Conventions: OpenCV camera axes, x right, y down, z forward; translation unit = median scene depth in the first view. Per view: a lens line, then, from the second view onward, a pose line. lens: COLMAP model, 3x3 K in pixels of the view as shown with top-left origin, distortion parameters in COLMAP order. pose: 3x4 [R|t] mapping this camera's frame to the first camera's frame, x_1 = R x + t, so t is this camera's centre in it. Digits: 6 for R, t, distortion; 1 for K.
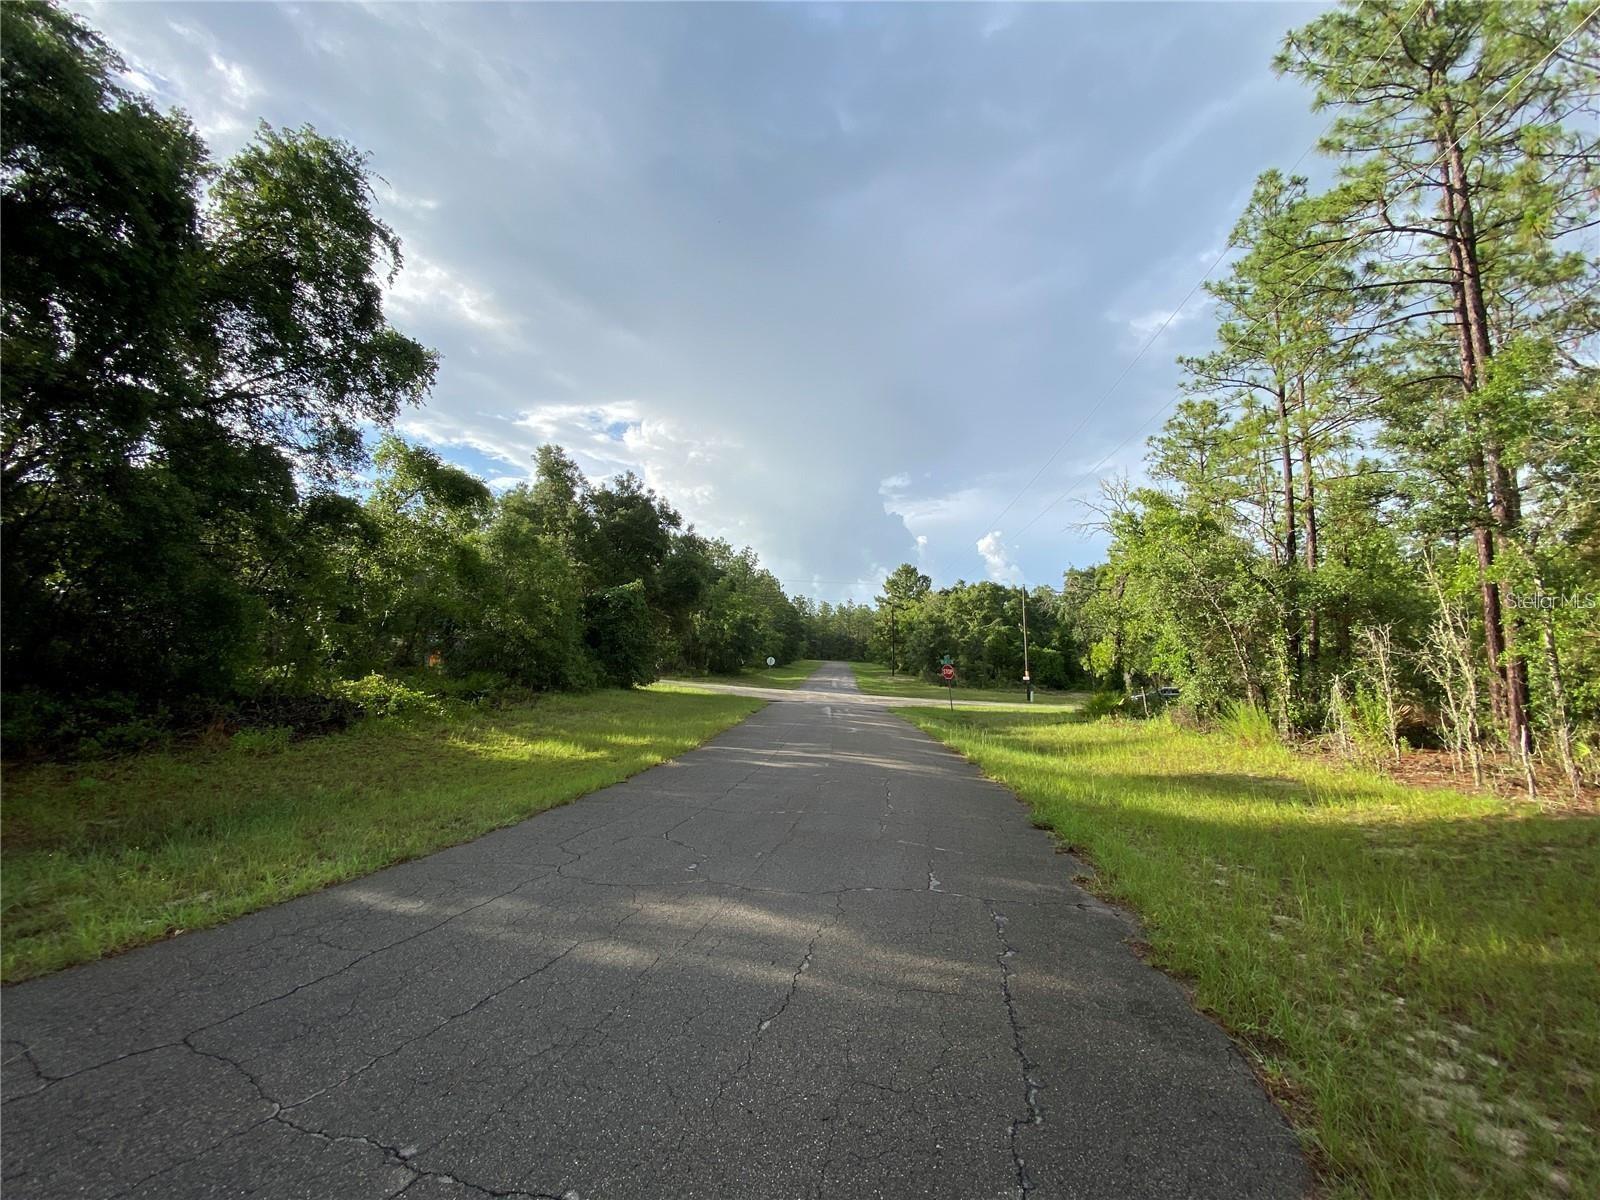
lens RADIAL K [[644.6, 0, 800.0], [0, 644.6, 600.0], [0, 0, 1]] dist [0.020385, -0.021250]
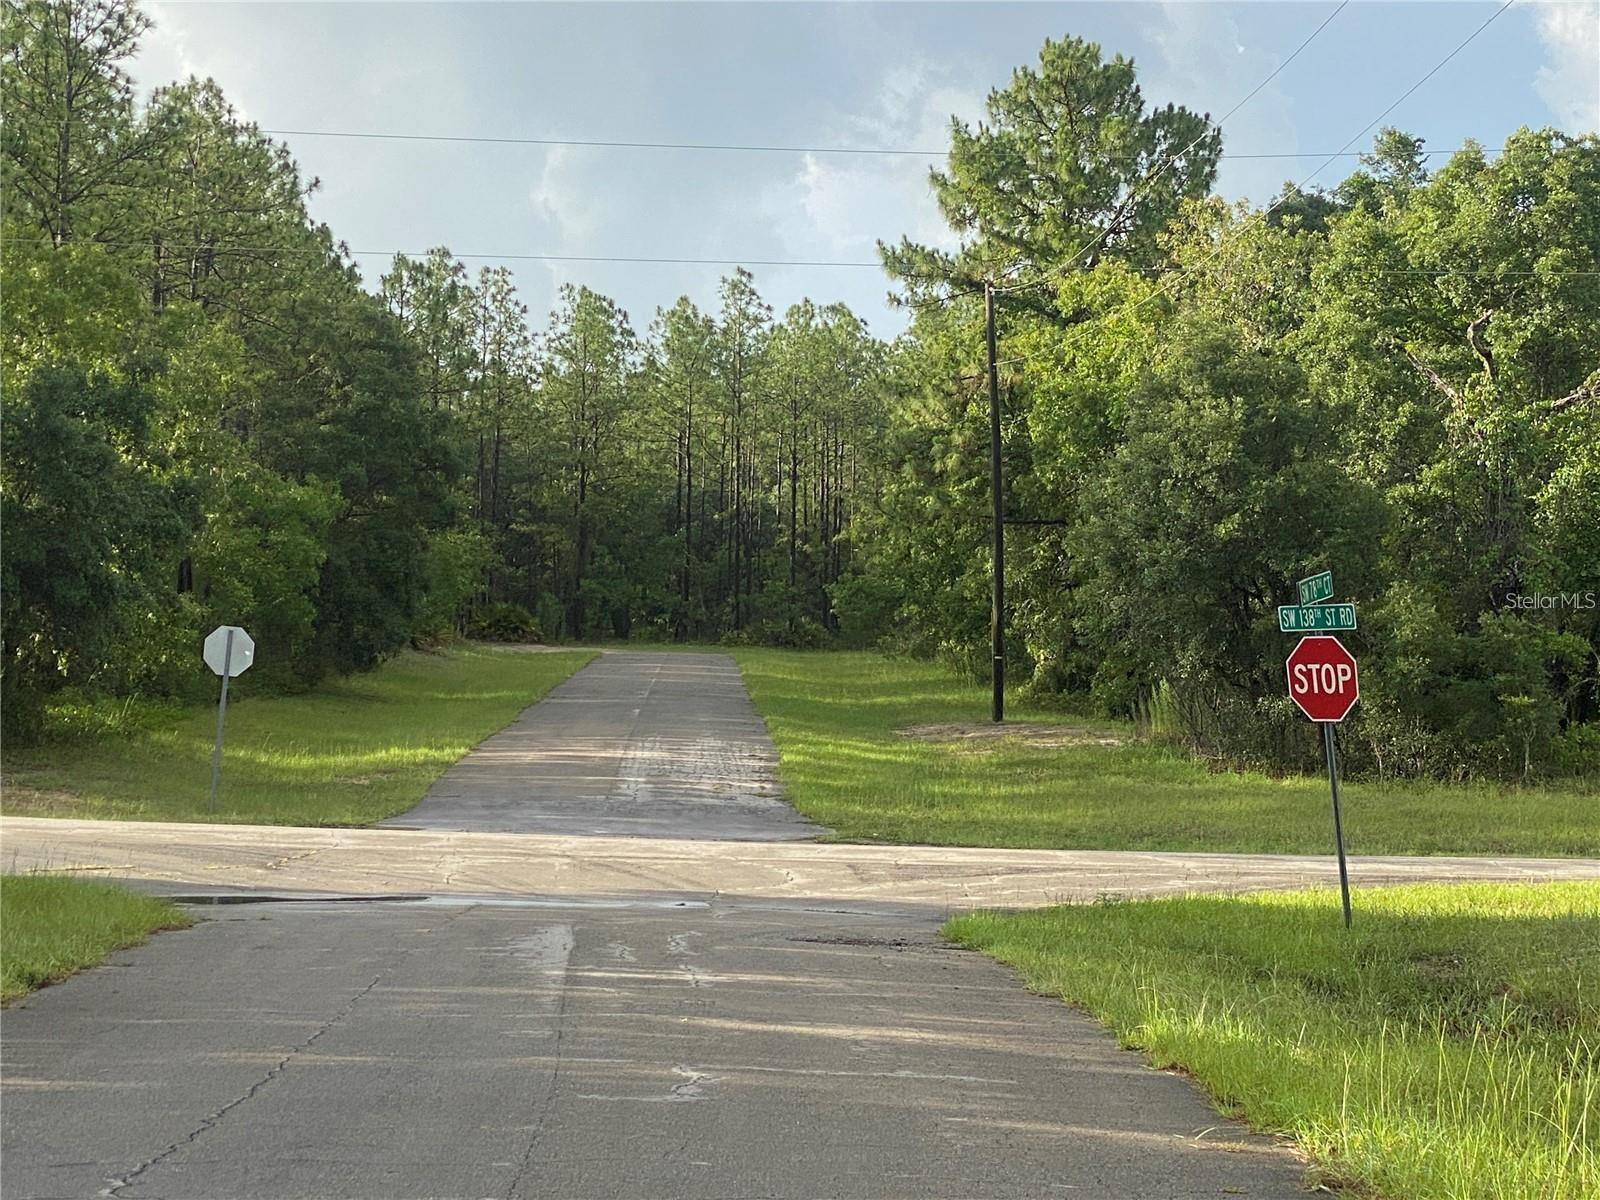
lens RADIAL K [[3832.0, 0, 800.0], [0, 3832.0, 600.0], [0, 0, 1]] dist [0.077987, 0.312696]
pose [[0.995635, -0.028464, 0.088882, 0.003965], [0.021092, 0.996342, 0.082806, 0.002563], [-0.090914, -0.080570, 0.992594, 0.016860]]
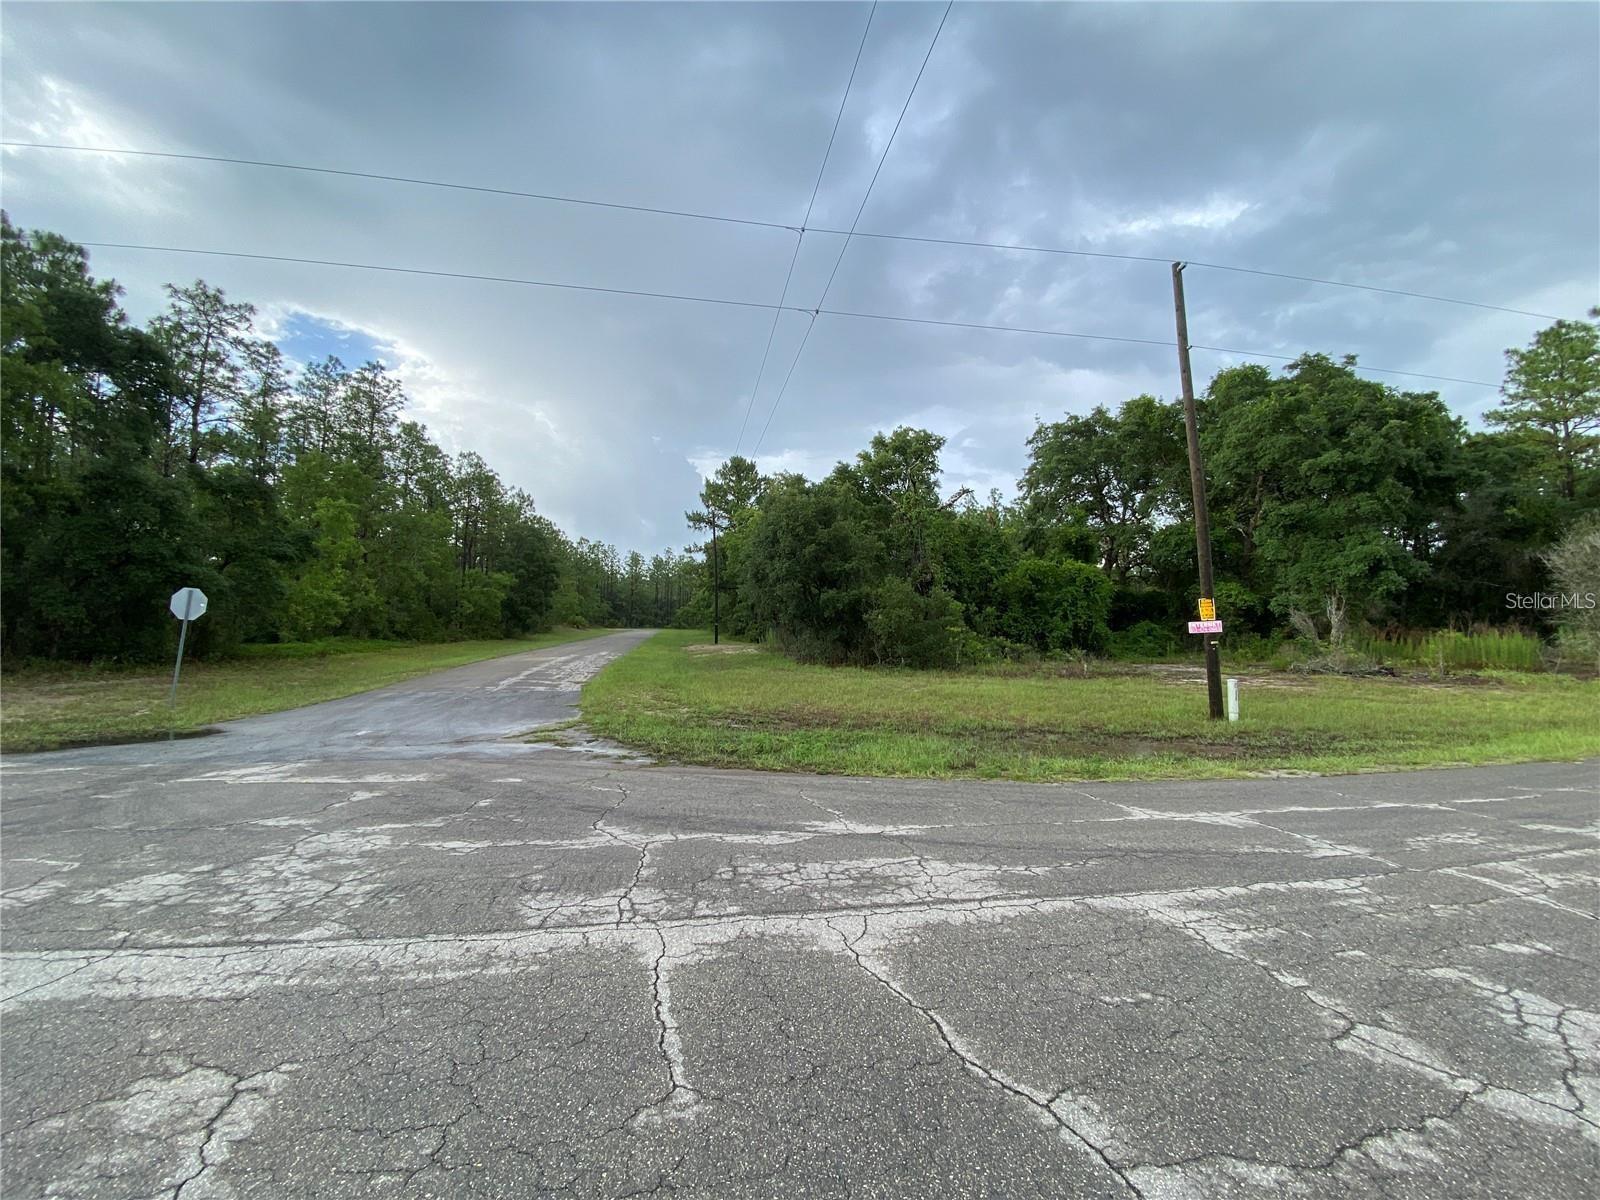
lens RADIAL K [[644.6, 0, 800.0], [0, 644.6, 600.0], [0, 0, 1]] dist [0.020385, -0.021250]
pose [[0.968025, -0.027709, 0.249318, 0.051864], [0.016182, 0.998708, 0.048168, 0.037285], [-0.250331, -0.042593, 0.967223, 0.306571]]
